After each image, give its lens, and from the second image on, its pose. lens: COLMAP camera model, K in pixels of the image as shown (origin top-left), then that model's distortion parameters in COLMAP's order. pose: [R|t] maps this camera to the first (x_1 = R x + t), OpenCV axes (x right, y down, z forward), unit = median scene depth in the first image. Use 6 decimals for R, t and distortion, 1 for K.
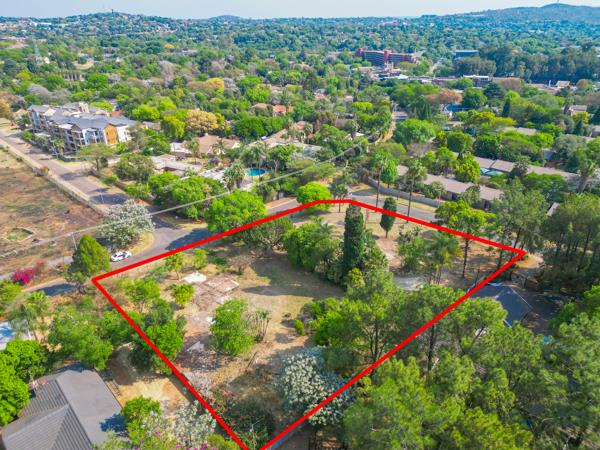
lens RADIAL K [[404.8, 0, 300.0], [0, 404.8, 225.0], [0, 0, 1]] dist [0.057510, -0.056523]
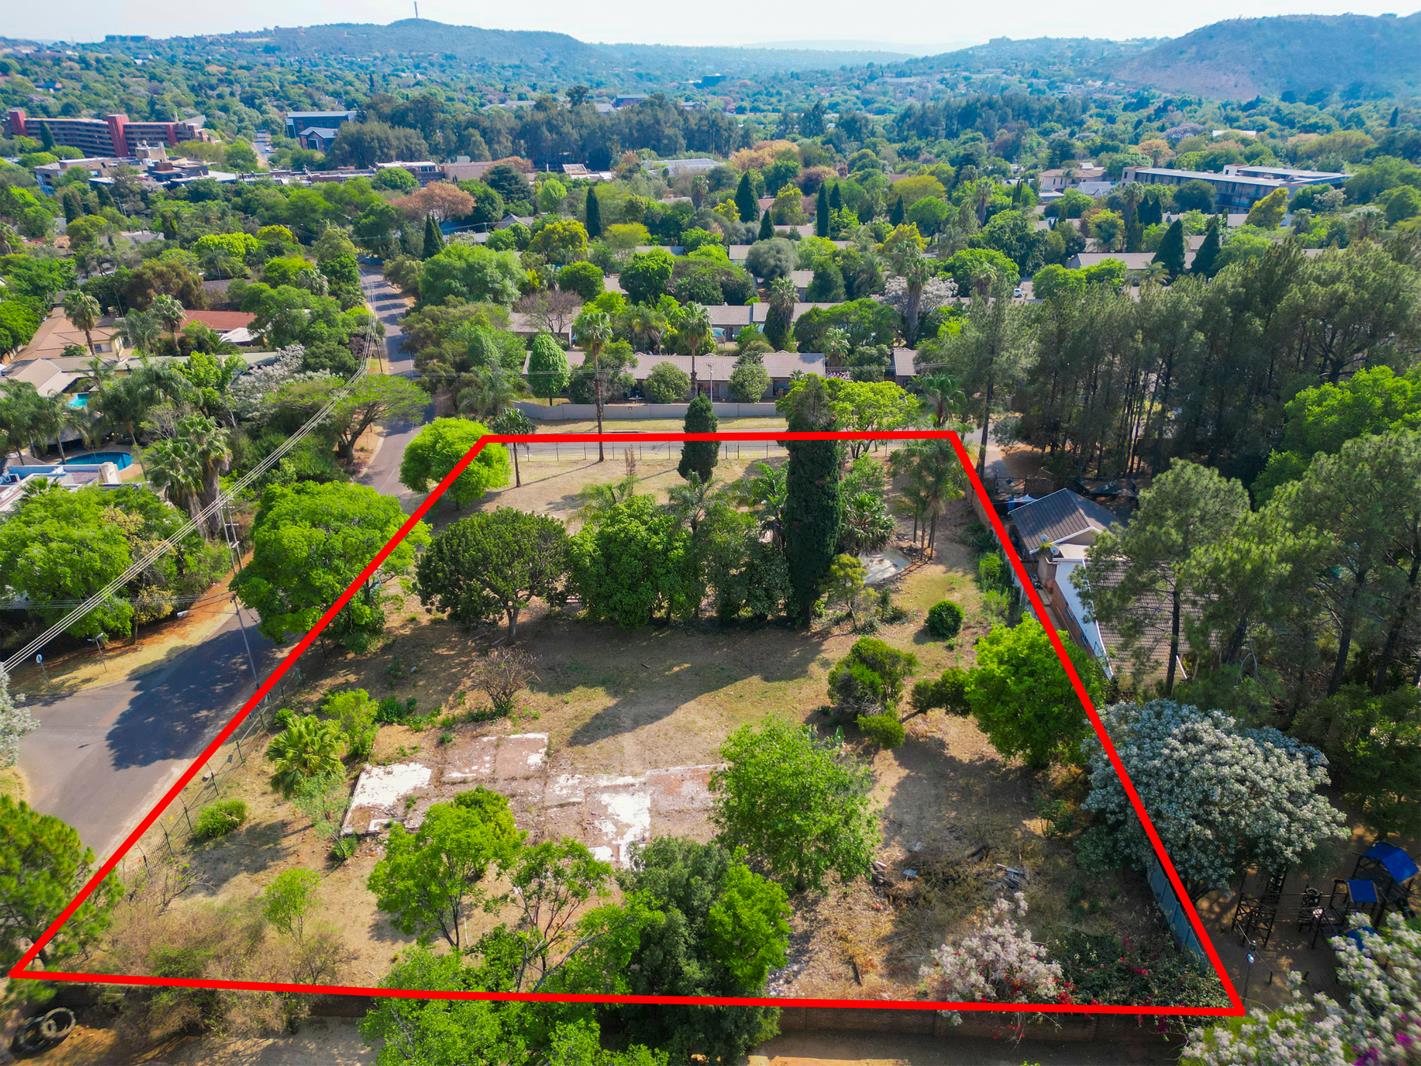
lens RADIAL K [[958.7, 0, 710.5], [0, 958.7, 533.0], [0, 0, 1]] dist [0.057510, -0.056523]
pose [[0.734620, -0.294457, 0.611251, -0.432967], [0.293963, 0.950098, 0.104395, -0.042429], [-0.611489, 0.102995, 0.784521, 0.283719]]
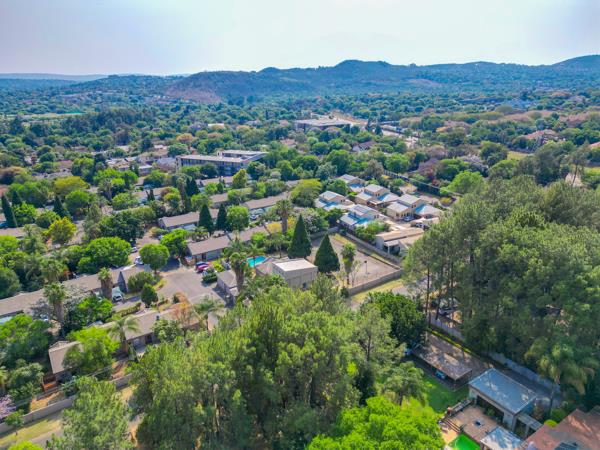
lens RADIAL K [[404.8, 0, 300.0], [0, 404.8, 225.0], [0, 0, 1]] dist [0.057510, -0.056523]
pose [[0.163155, -0.328042, 0.930467, 0.094171], [0.439008, 0.868731, 0.229298, -0.285674], [-0.883545, 0.371071, 0.285751, 0.378524]]
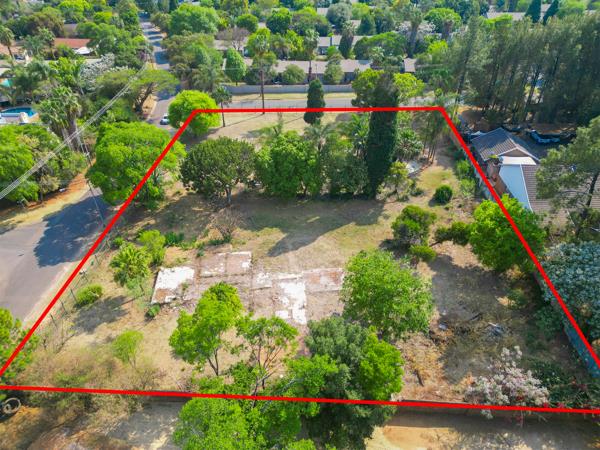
lens RADIAL K [[404.8, 0, 300.0], [0, 404.8, 225.0], [0, 0, 1]] dist [0.057510, -0.056523]
pose [[0.732863, -0.398080, 0.551764, -0.392895], [0.288357, 0.916263, 0.278052, -0.045091], [-0.616248, -0.044669, 0.786284, 0.413520]]
